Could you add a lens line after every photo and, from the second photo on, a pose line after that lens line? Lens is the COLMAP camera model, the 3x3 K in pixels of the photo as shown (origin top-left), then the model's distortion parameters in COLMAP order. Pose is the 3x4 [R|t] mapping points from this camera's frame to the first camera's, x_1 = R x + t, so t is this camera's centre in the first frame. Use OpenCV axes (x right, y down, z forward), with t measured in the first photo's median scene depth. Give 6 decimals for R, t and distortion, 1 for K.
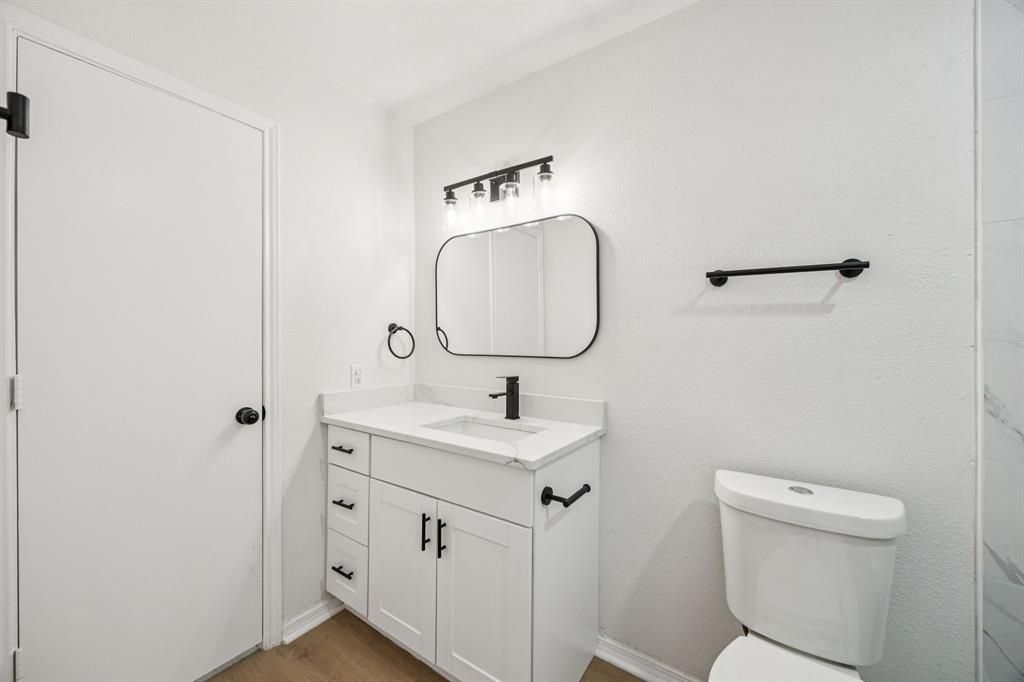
lens RADIAL K [[389.5, 0, 510.3], [0, 389.5, 342.7], [0, 0, 1]] dist [-0.002064, 0.000016]
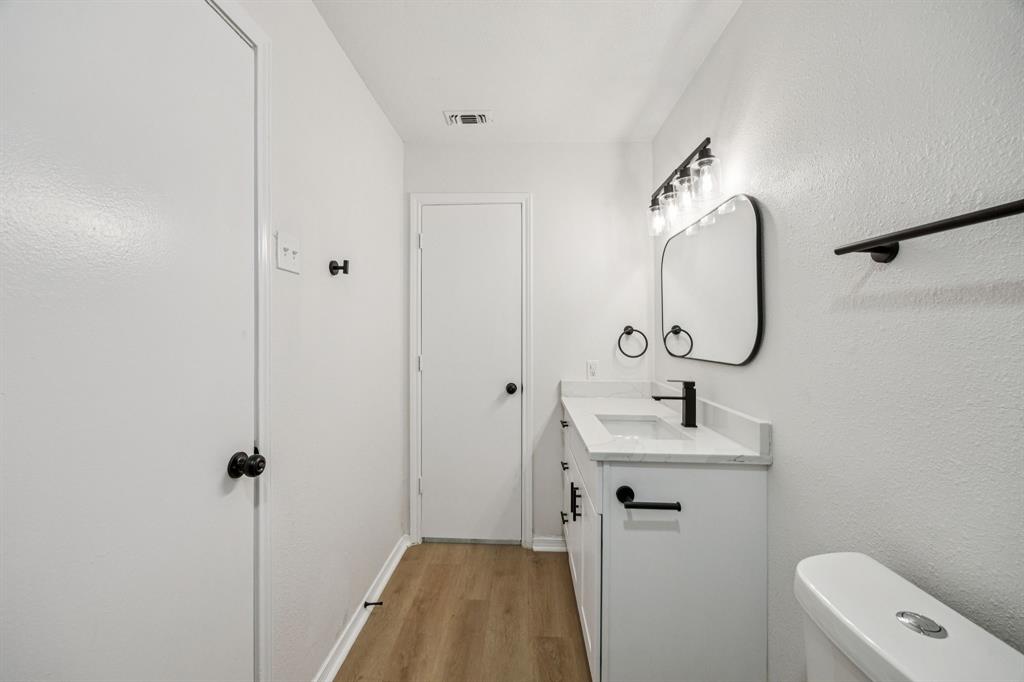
lens RADIAL K [[389.5, 0, 508.8], [0, 389.5, 334.8], [0, 0, 1]] dist [-0.002064, 0.000016]
pose [[0.543935, -0.002780, -0.839123, 0.571940], [-0.005969, 0.999956, -0.007181, -0.016617], [0.839106, 0.008915, 0.543895, 0.123327]]
